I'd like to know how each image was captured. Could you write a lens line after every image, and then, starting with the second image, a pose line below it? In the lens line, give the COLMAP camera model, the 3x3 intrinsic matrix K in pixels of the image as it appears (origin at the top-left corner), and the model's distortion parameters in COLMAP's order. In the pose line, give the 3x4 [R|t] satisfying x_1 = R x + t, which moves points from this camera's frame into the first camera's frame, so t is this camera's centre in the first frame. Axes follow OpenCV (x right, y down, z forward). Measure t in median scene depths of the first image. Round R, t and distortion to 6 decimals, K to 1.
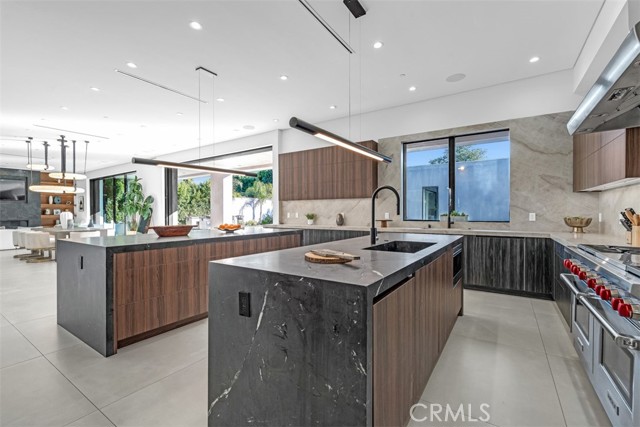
lens RADIAL K [[282.7, 0, 319.3], [0, 282.7, 211.4], [0, 0, 1]] dist [-0.001607, -0.000399]
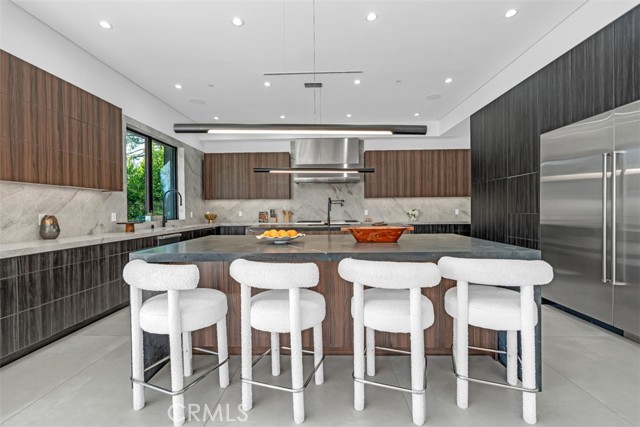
lens RADIAL K [[282.7, 0, 314.9], [0, 282.7, 212.2], [0, 0, 1]] dist [-0.001607, -0.000399]
pose [[-0.515933, 0.002245, 0.856626, -0.552194], [0.010858, 0.999933, 0.003919, 0.004855], [-0.856560, 0.011323, -0.515923, 0.801525]]
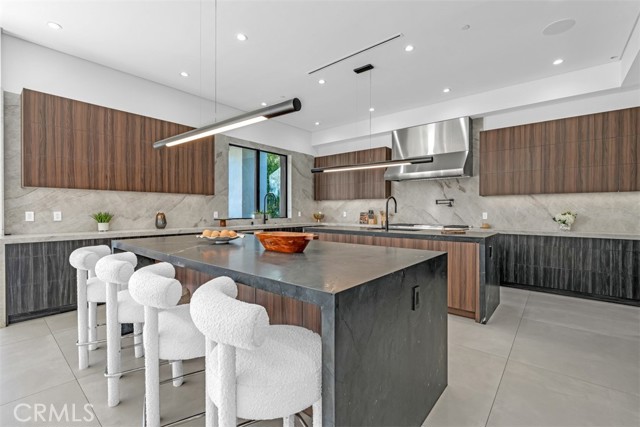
lens RADIAL K [[282.7, 0, 310.5], [0, 282.7, 213.5], [0, 0, 1]] dist [-0.001607, -0.000399]
pose [[0.129417, -0.006252, 0.991570, -0.574584], [-0.004508, 0.999966, 0.006893, 0.002812], [-0.991580, -0.005362, 0.129385, 0.480092]]
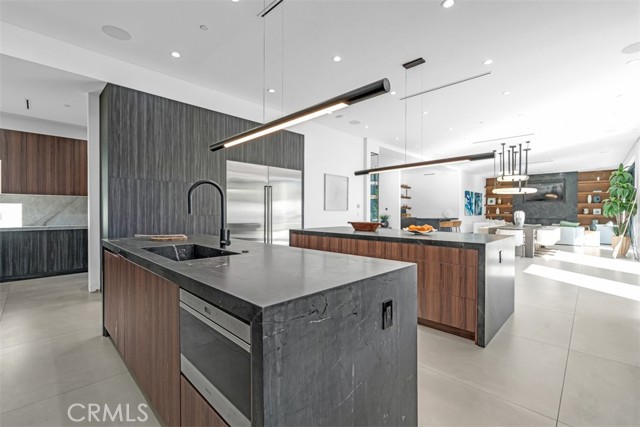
lens RADIAL K [[282.7, 0, 321.2], [0, 282.7, 214.8], [0, 0, 1]] dist [-0.001607, -0.000399]
pose [[-0.170181, 0.014625, -0.985304, 0.376848], [-0.000993, 0.999887, 0.015013, 0.000217], [0.985412, 0.003533, -0.170147, 0.542679]]
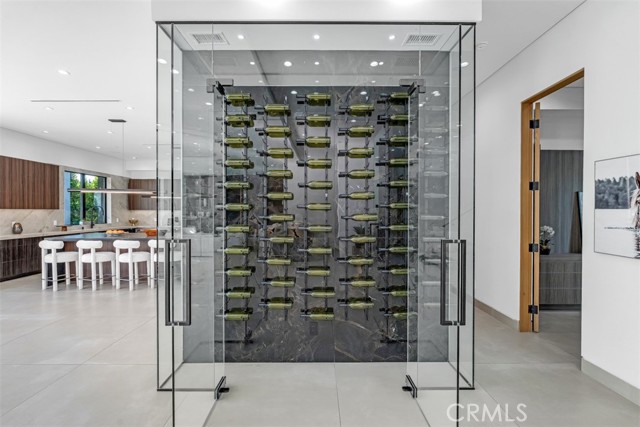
lens RADIAL K [[282.7, 0, 315.5], [0, 282.7, 211.4], [0, 0, 1]] dist [-0.001607, -0.000399]
pose [[-0.546879, 0.003773, 0.837203, -1.325342], [0.002917, 0.999992, -0.002601, -0.026363], [-0.837207, 0.001020, -0.546886, 0.602902]]
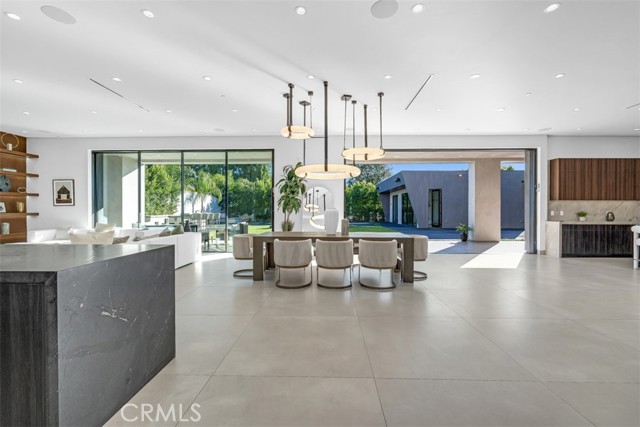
lens RADIAL K [[282.7, 0, 324.1], [0, 282.7, 210.5], [0, 0, 1]] dist [-0.001607, -0.000399]
pose [[0.844778, 0.003183, 0.535108, -1.574961], [-0.006282, 0.999972, 0.003970, 0.004183], [-0.535081, -0.006715, 0.844774, 0.579932]]
